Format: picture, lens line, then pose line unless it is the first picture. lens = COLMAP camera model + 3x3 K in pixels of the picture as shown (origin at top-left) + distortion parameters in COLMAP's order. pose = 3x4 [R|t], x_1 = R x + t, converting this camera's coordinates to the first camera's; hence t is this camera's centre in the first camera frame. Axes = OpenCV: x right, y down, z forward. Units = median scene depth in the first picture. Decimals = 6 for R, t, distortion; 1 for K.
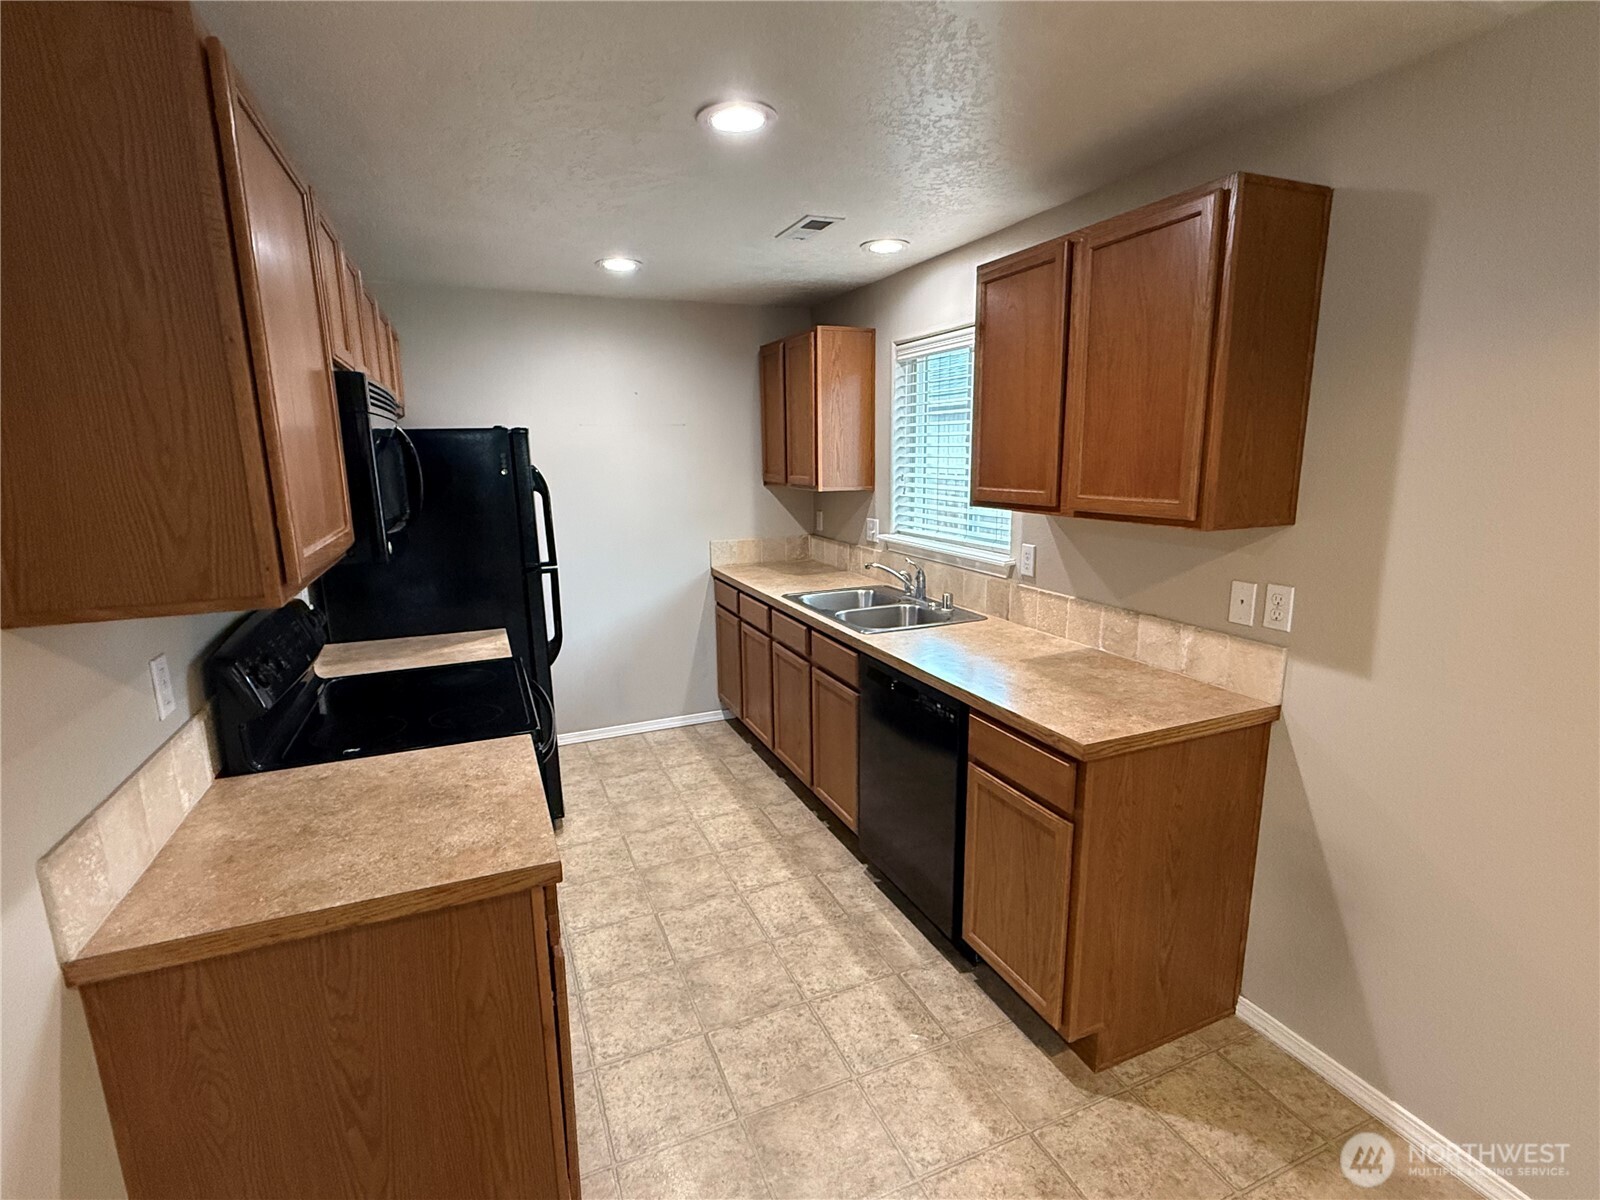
lens RADIAL K [[766.4, 0, 800.0], [0, 766.4, 600.0], [0, 0, 1]] dist [-0.000428, 0.000677]
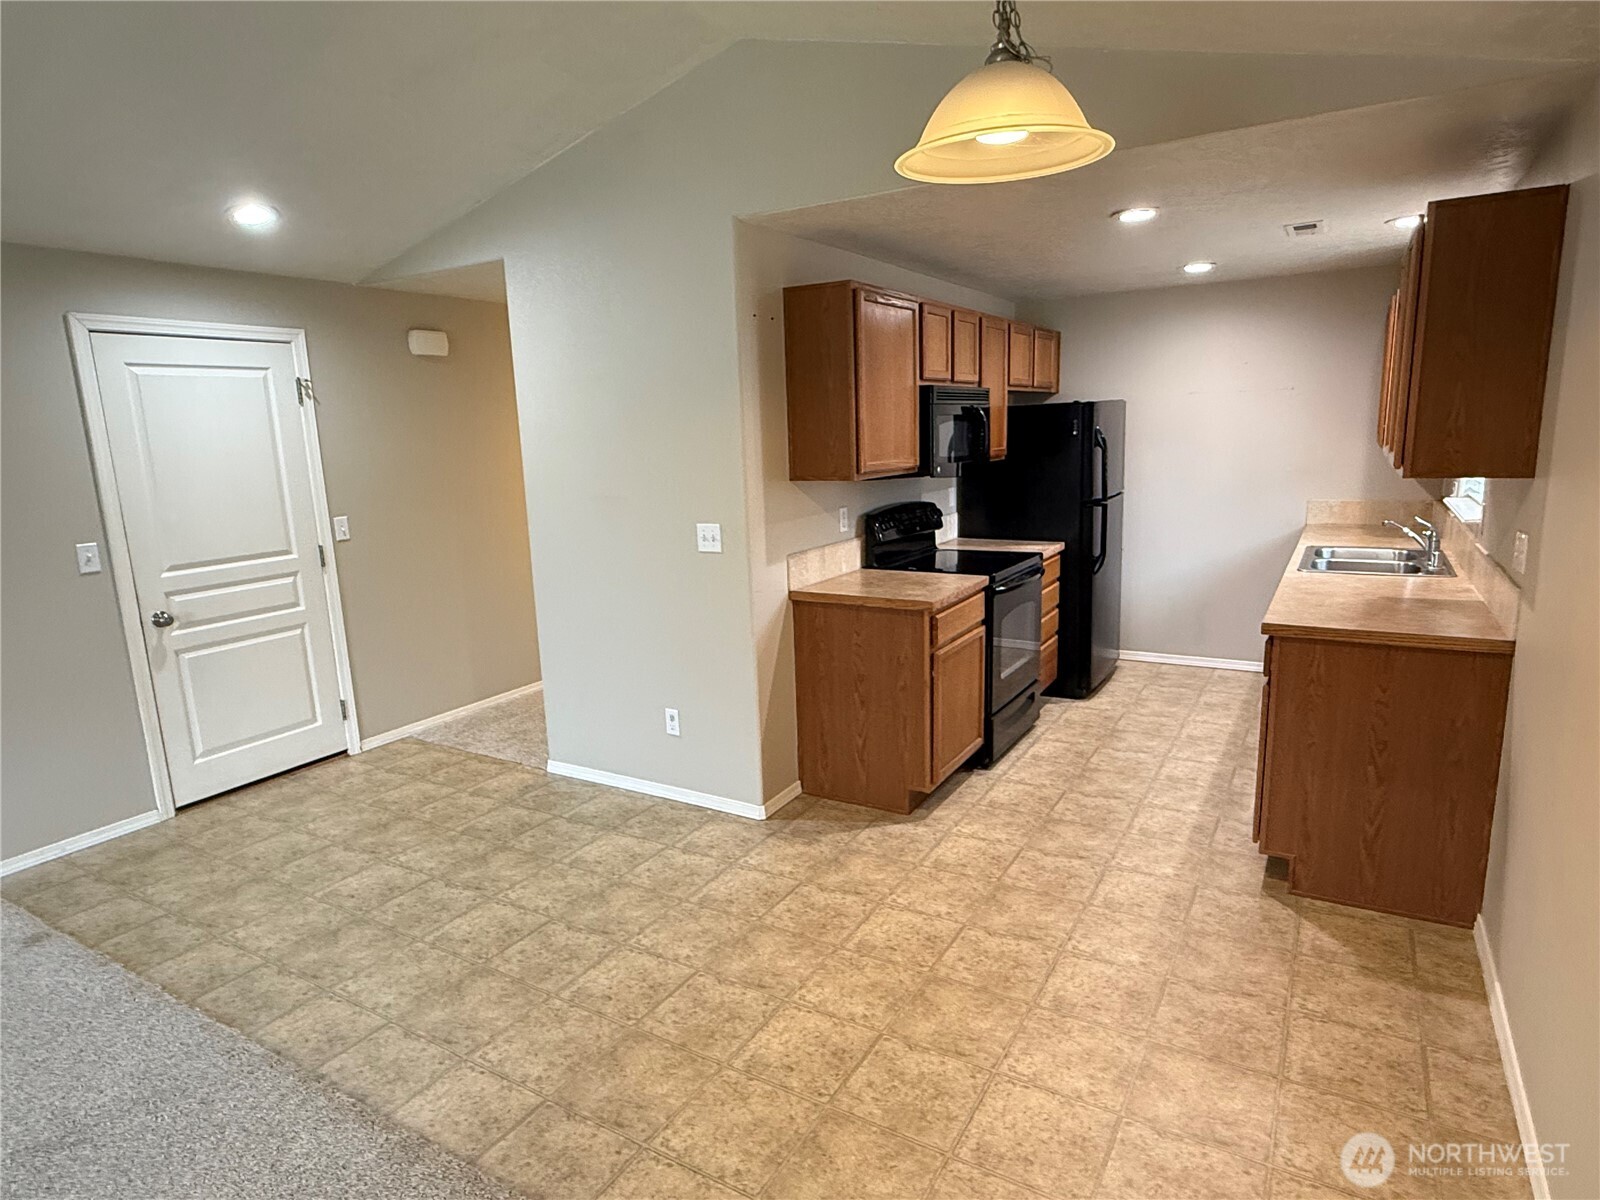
lens RADIAL K [[913.5, 0, 800.0], [0, 913.5, 600.0], [0, 0, 1]] dist [0.003425, 0.000729]
pose [[0.589739, 0.146074, -0.794273, 0.876462], [-0.134785, 0.987514, 0.081537, 0.090539], [0.796267, 0.058971, 0.602065, -0.518249]]
